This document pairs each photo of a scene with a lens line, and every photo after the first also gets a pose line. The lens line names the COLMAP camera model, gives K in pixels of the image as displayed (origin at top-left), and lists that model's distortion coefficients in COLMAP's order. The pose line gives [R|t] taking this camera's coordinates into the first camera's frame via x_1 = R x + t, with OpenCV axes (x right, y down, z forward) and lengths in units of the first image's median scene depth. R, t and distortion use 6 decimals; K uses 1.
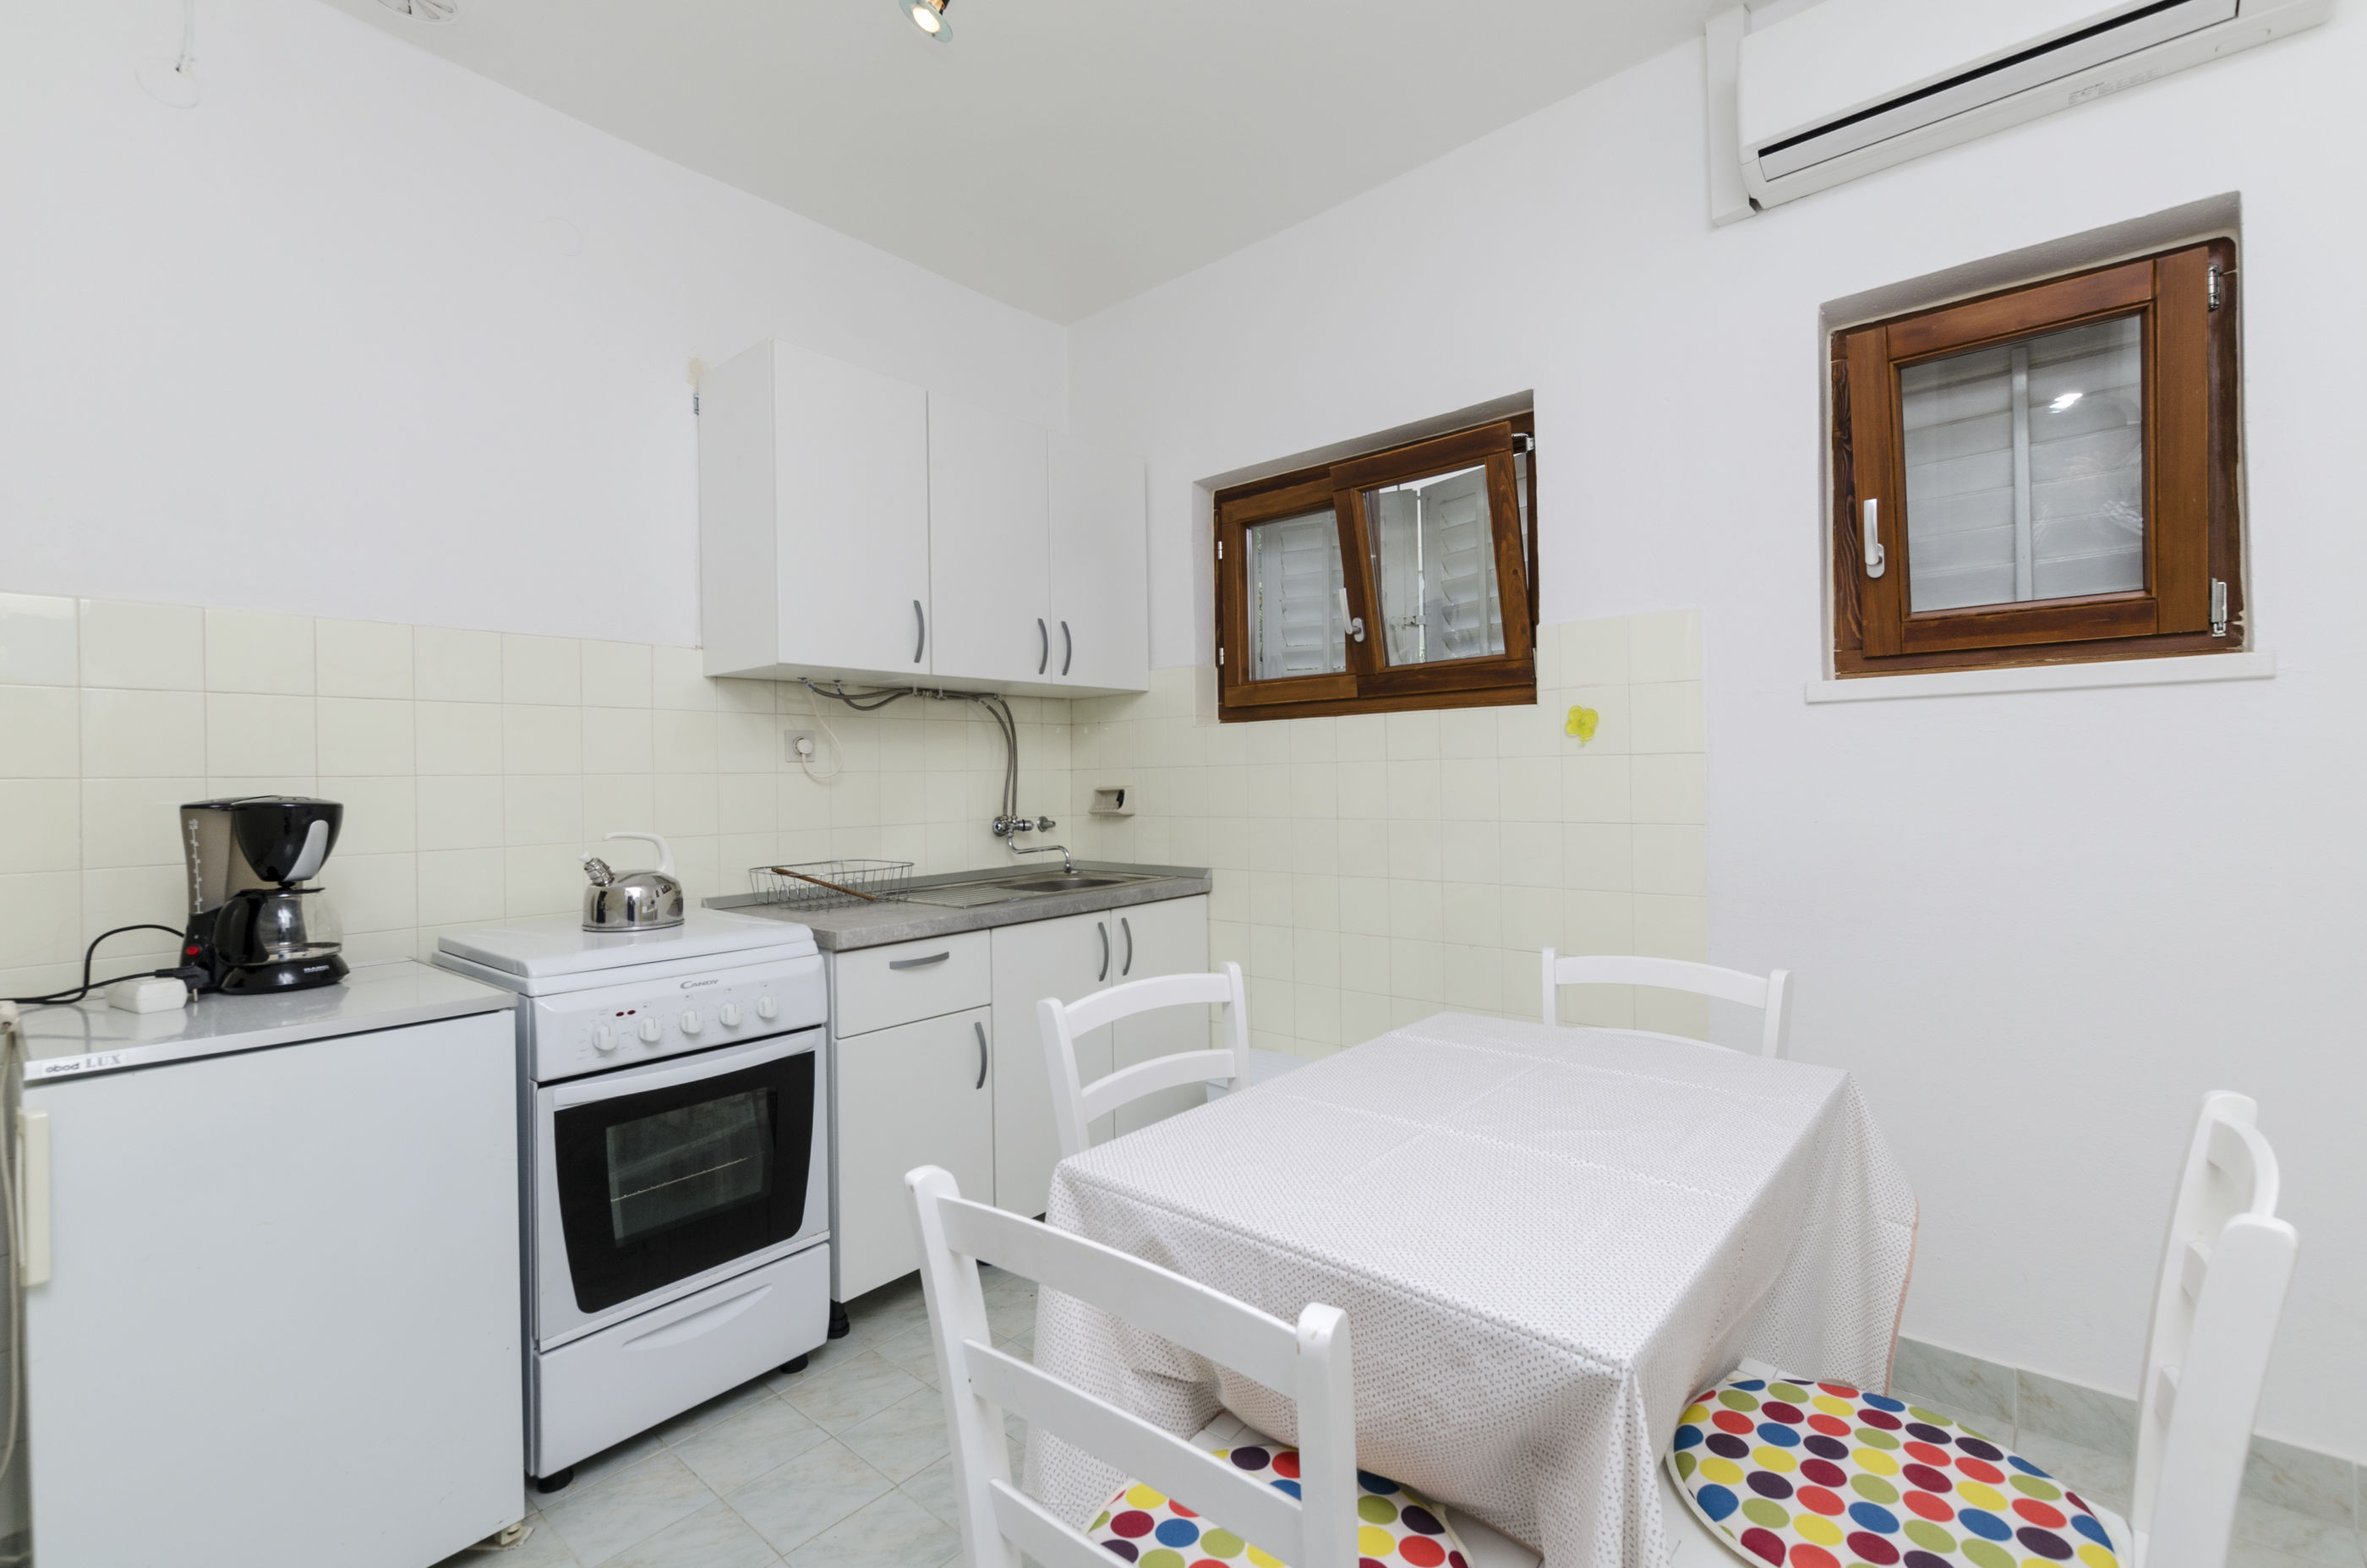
lens RADIAL K [[1021.7, 0, 1185.5], [0, 1021.7, 782.8], [0, 0, 1]] dist [0.005273, -0.001811]
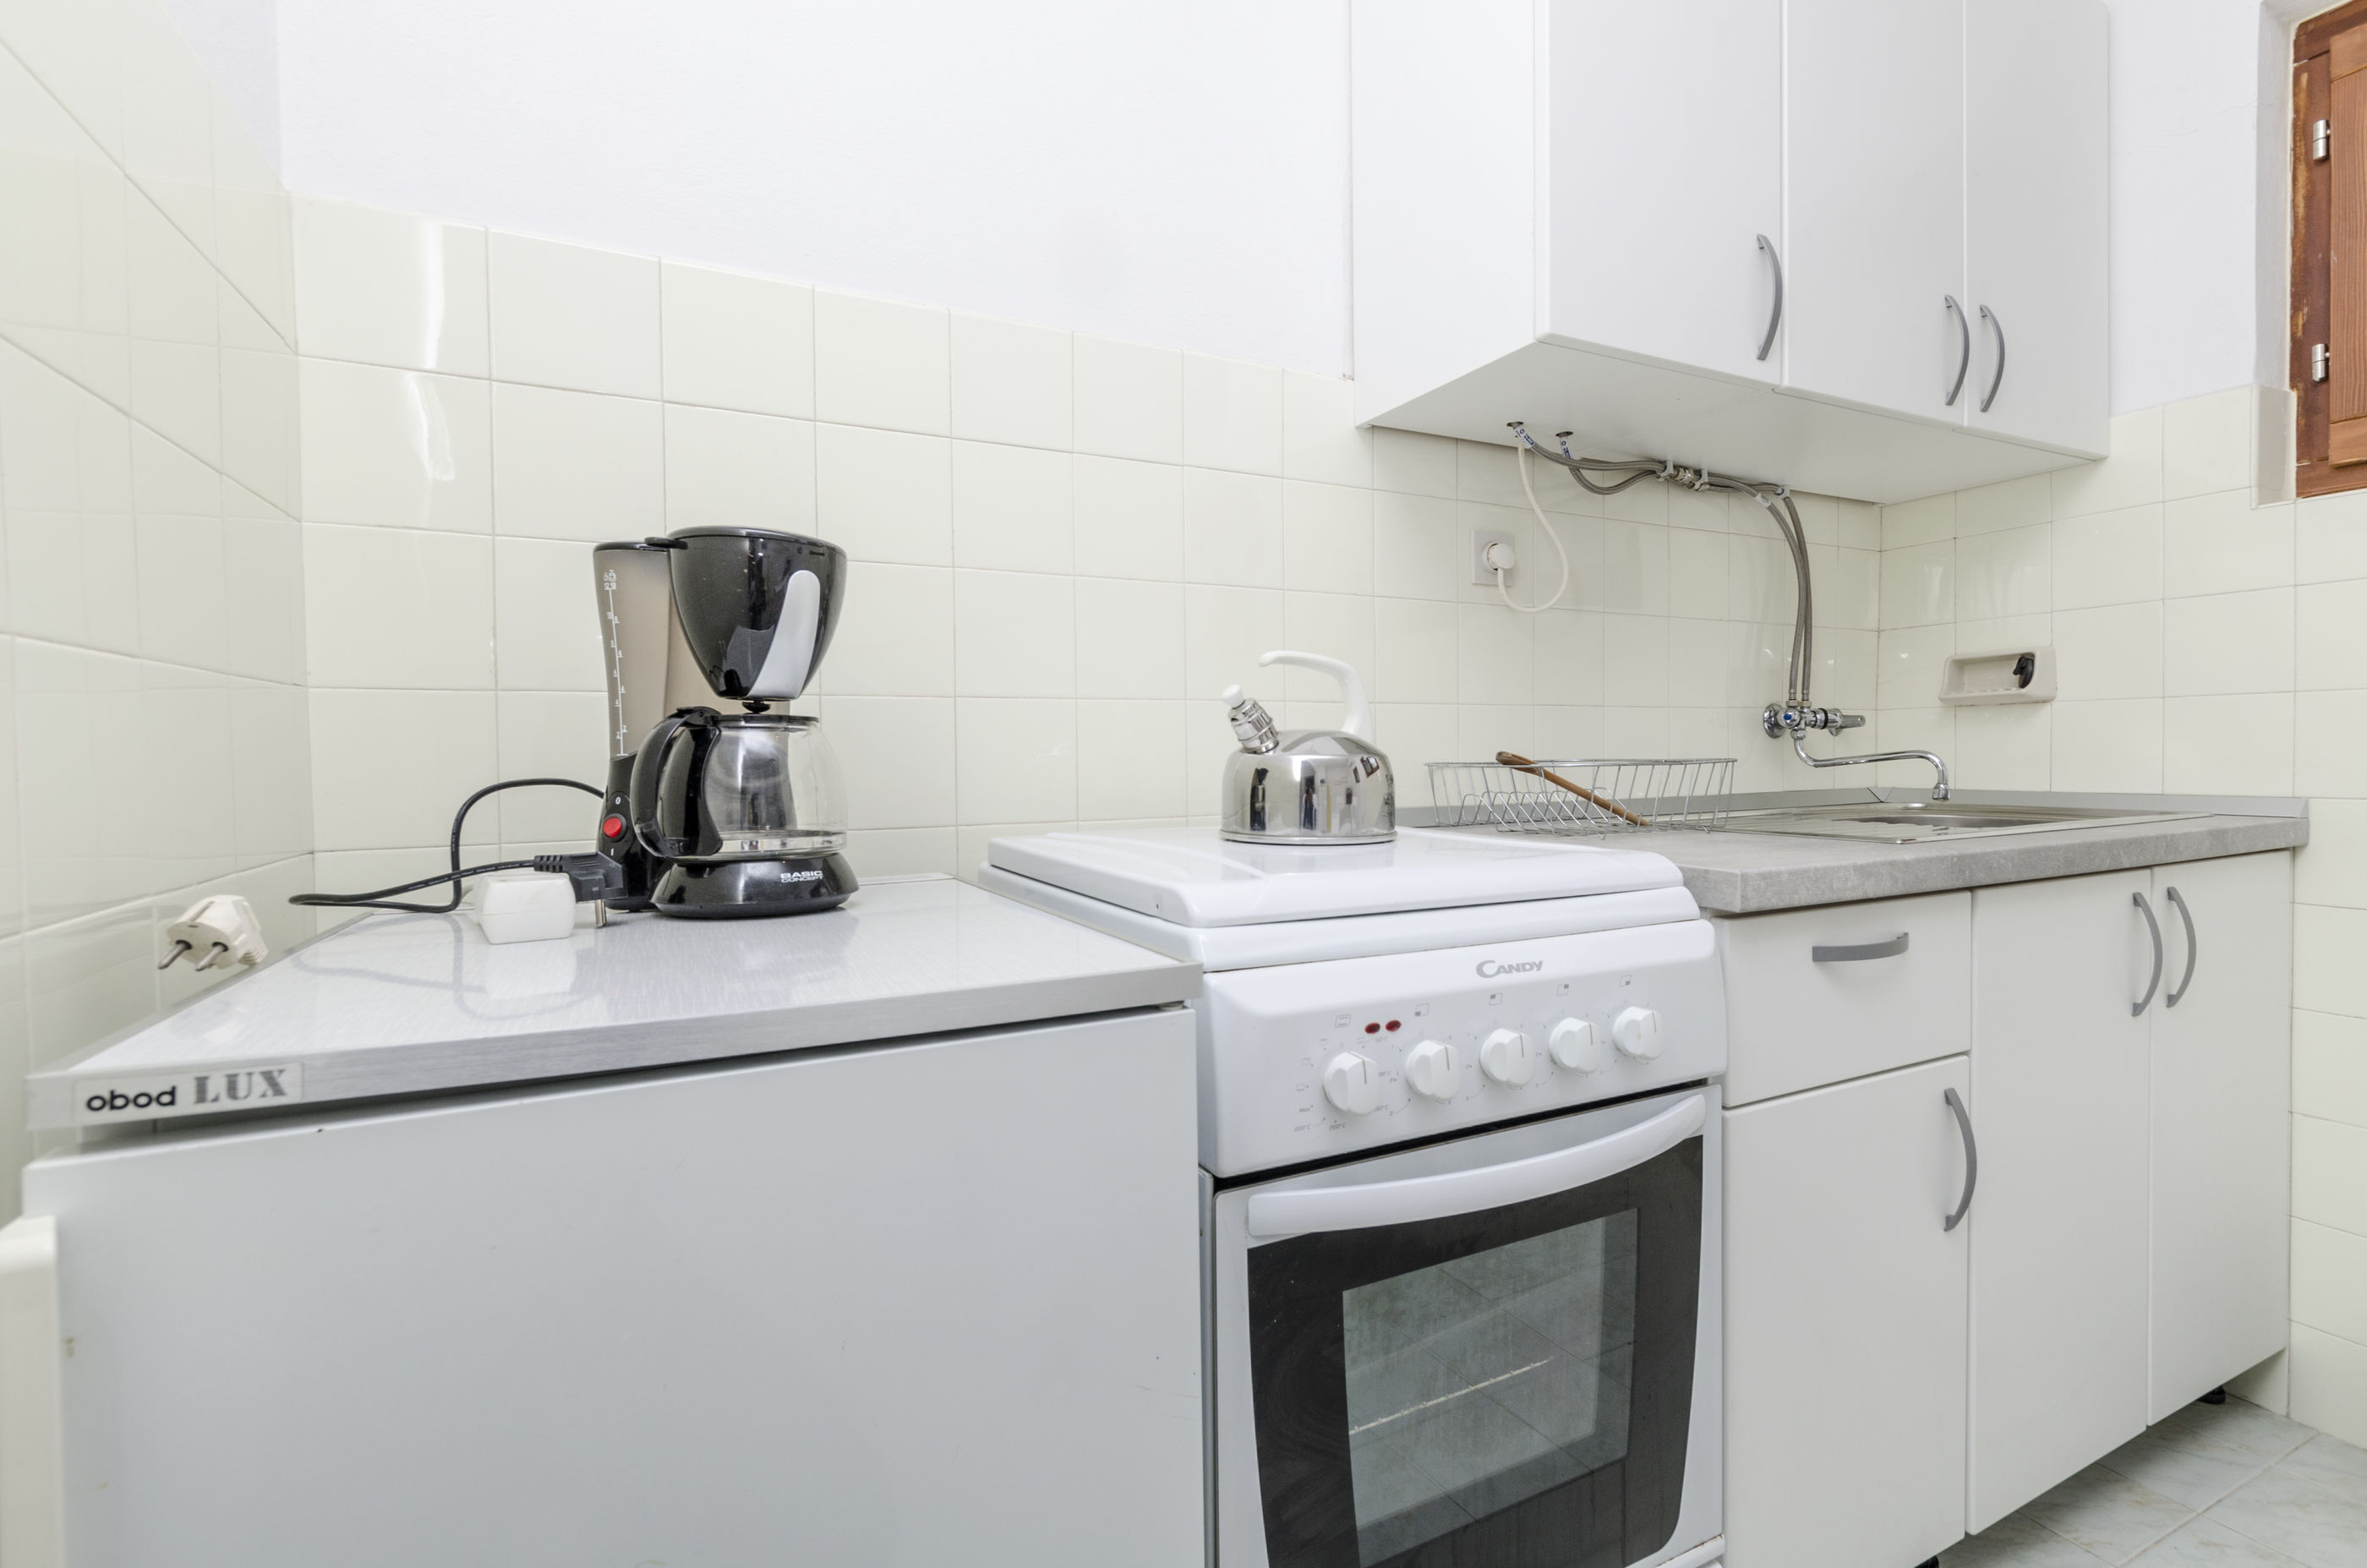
lens RADIAL K [[1074.9, 0, 1181.6], [0, 1074.9, 772.5], [0, 0, 1]] dist [-0.008978, -0.000584]
pose [[0.918032, 0.012757, -0.396301, -0.351911], [-0.006477, 0.999831, 0.017183, 0.089264], [0.396454, -0.013207, 0.917960, 0.442047]]
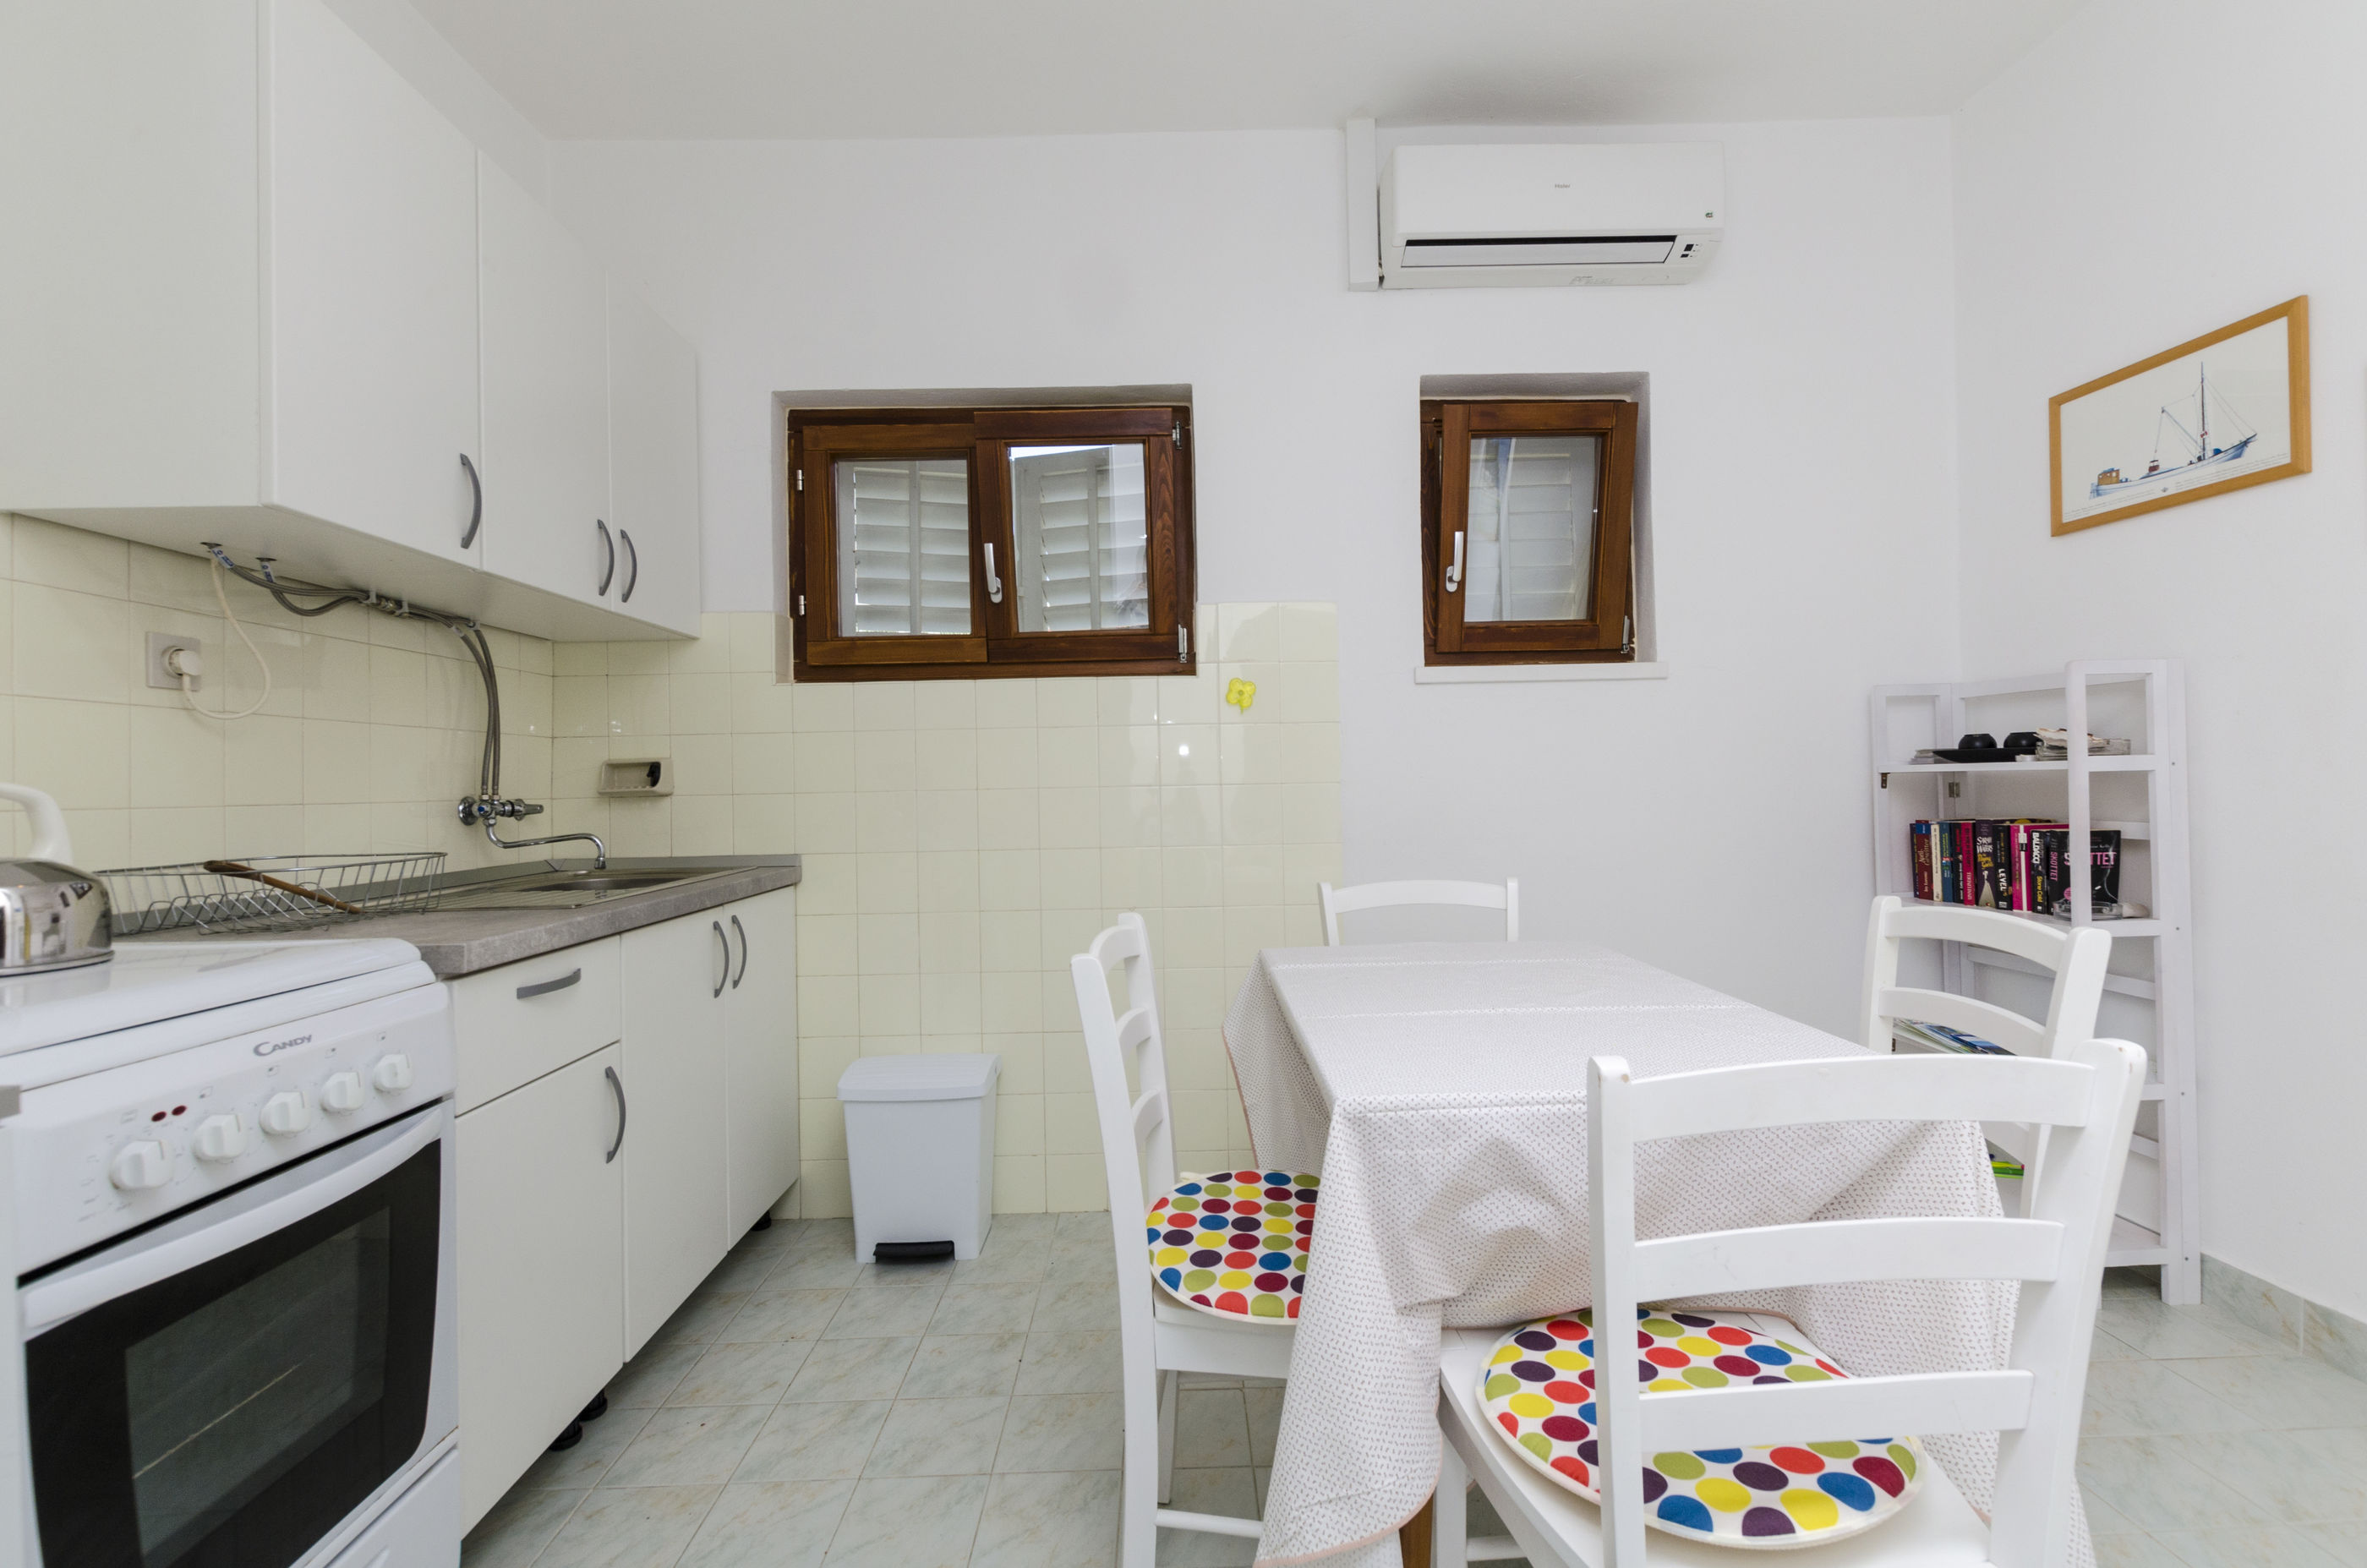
lens RADIAL K [[1021.7, 0, 1185.5], [0, 1021.7, 782.8], [0, 0, 1]] dist [0.005273, -0.001811]
pose [[0.745736, 0.005224, 0.666221, -0.399397], [0.009721, 0.999777, -0.018721, 0.058358], [-0.666171, 0.020438, 0.745519, 0.216435]]
